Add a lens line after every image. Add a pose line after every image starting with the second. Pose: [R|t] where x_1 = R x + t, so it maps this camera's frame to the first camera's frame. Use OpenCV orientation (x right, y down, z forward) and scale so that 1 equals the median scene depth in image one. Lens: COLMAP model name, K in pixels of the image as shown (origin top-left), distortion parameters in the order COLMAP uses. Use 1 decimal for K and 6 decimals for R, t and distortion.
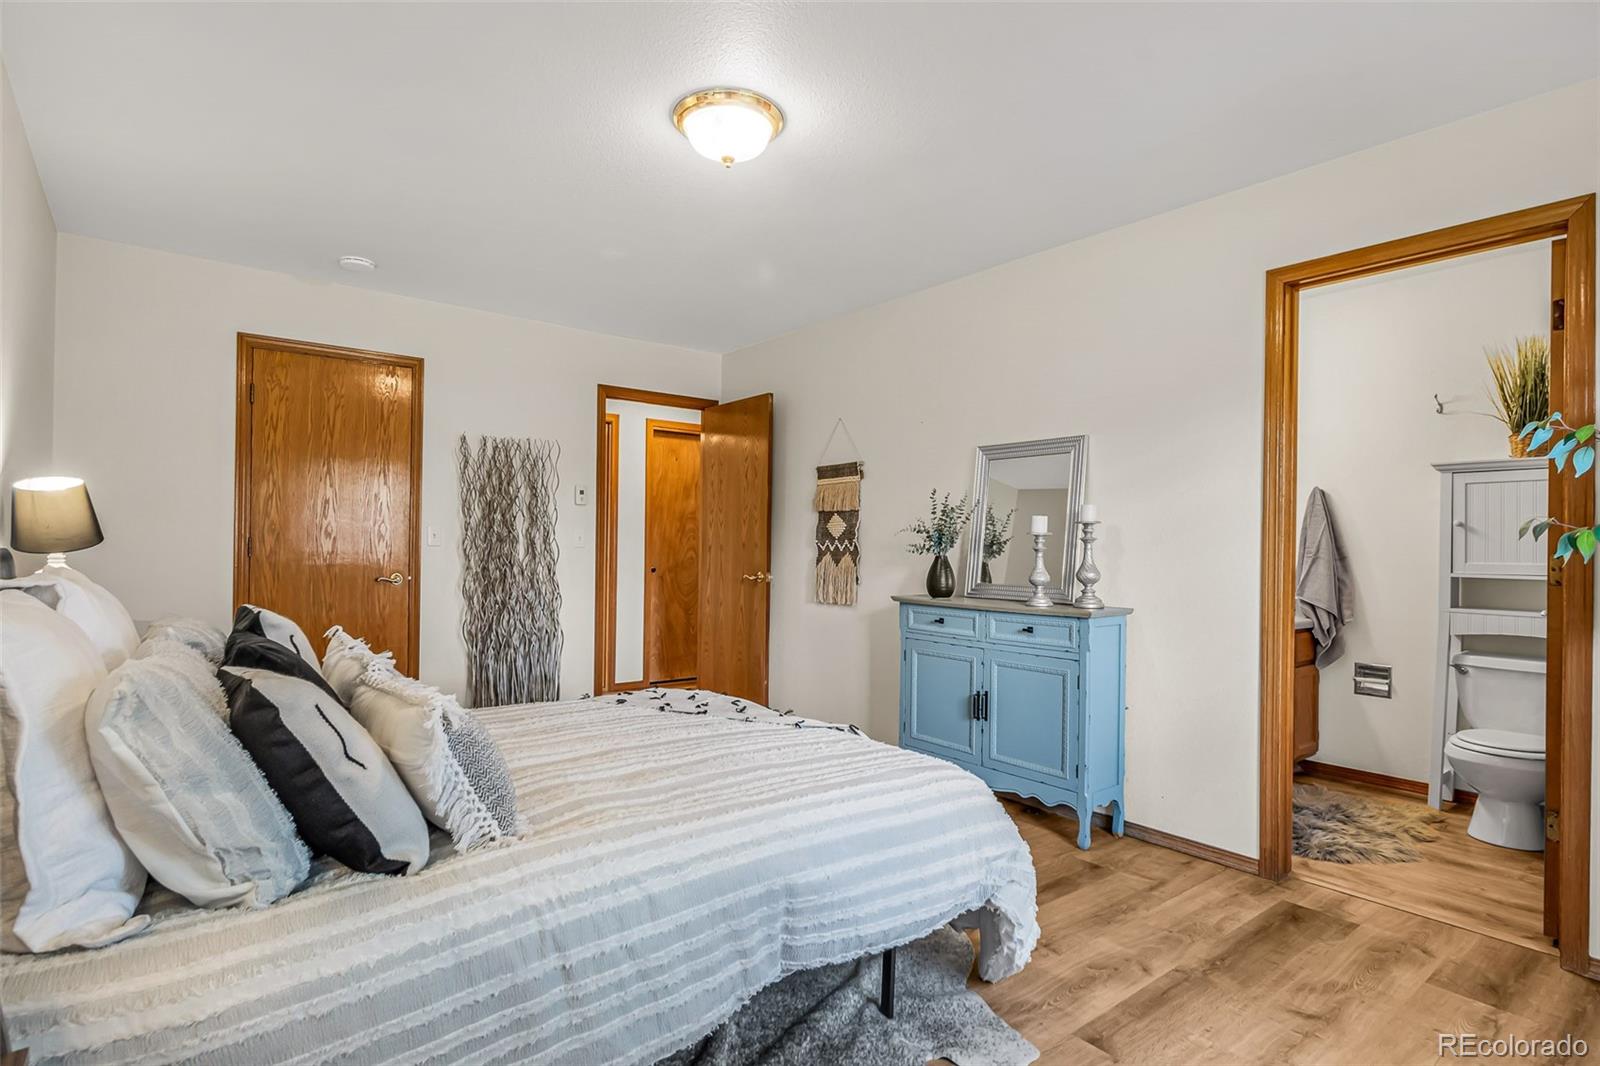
lens RADIAL K [[826.1, 0, 795.6], [0, 826.1, 536.4], [0, 0, 1]] dist [0.009406, -0.001124]
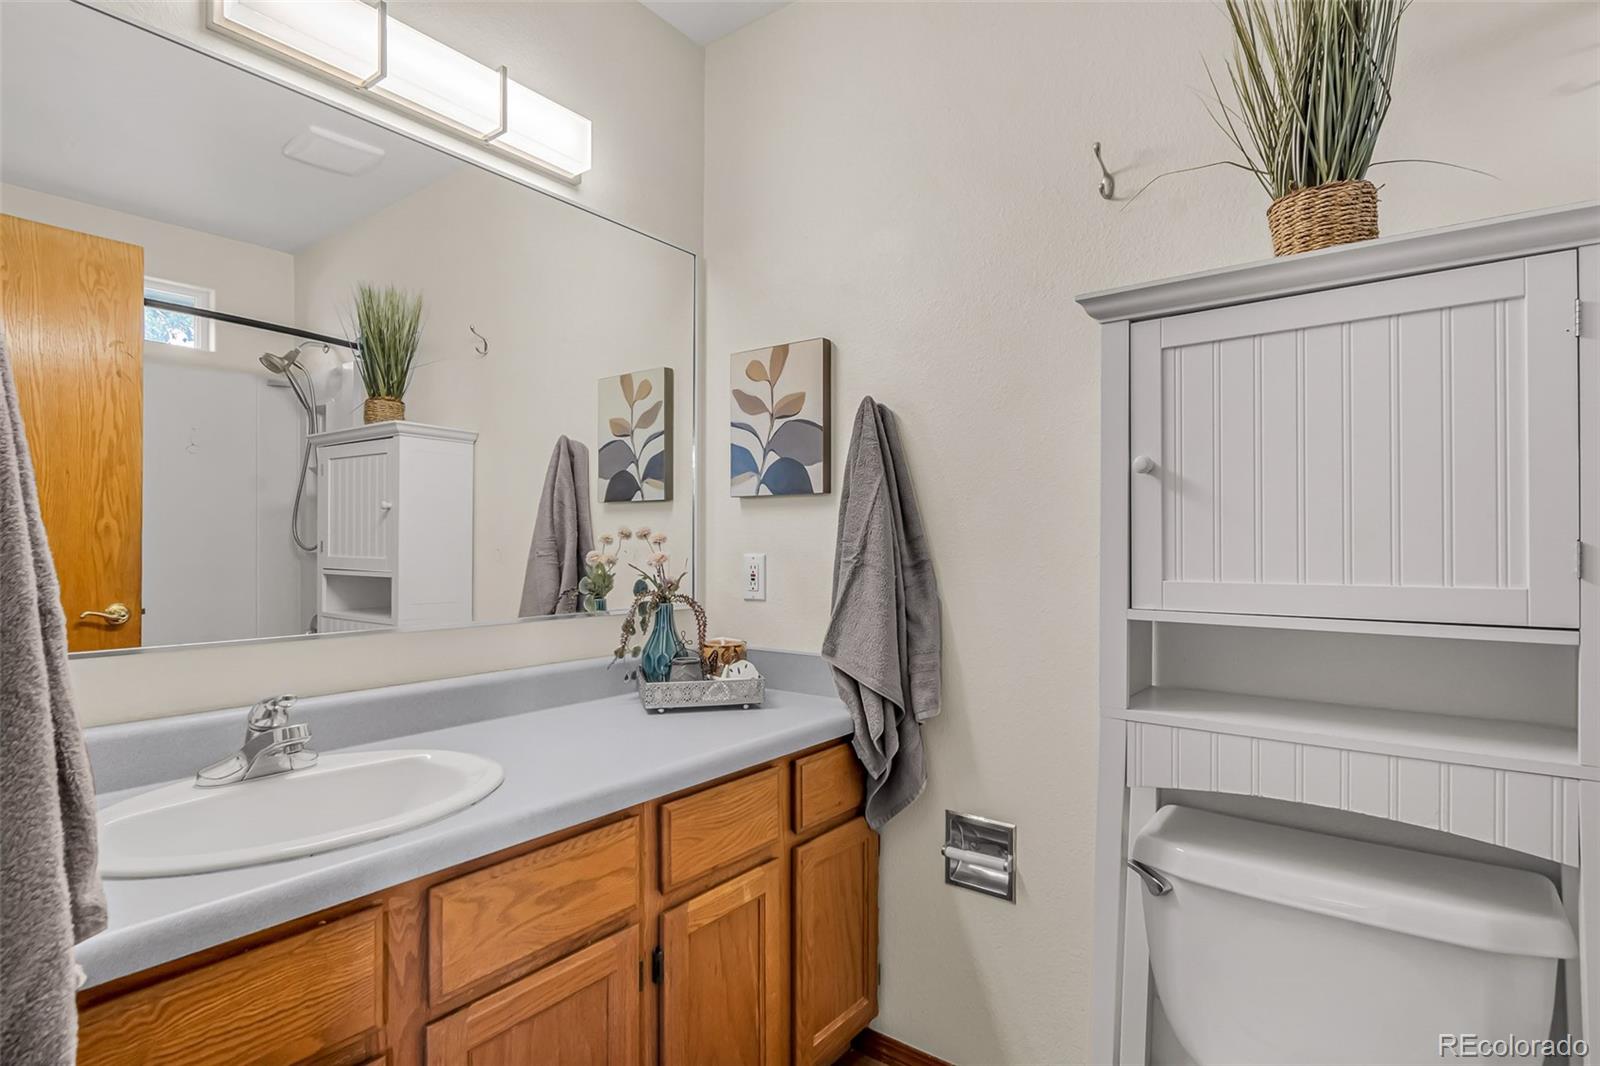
lens RADIAL K [[826.1, 0, 800.9], [0, 826.1, 536.5], [0, 0, 1]] dist [0.009406, -0.001124]
pose [[0.966225, -0.009238, 0.257536, 0.500173], [0.008513, 0.999956, 0.003930, 0.009819], [-0.257561, -0.001605, 0.966261, 0.617207]]
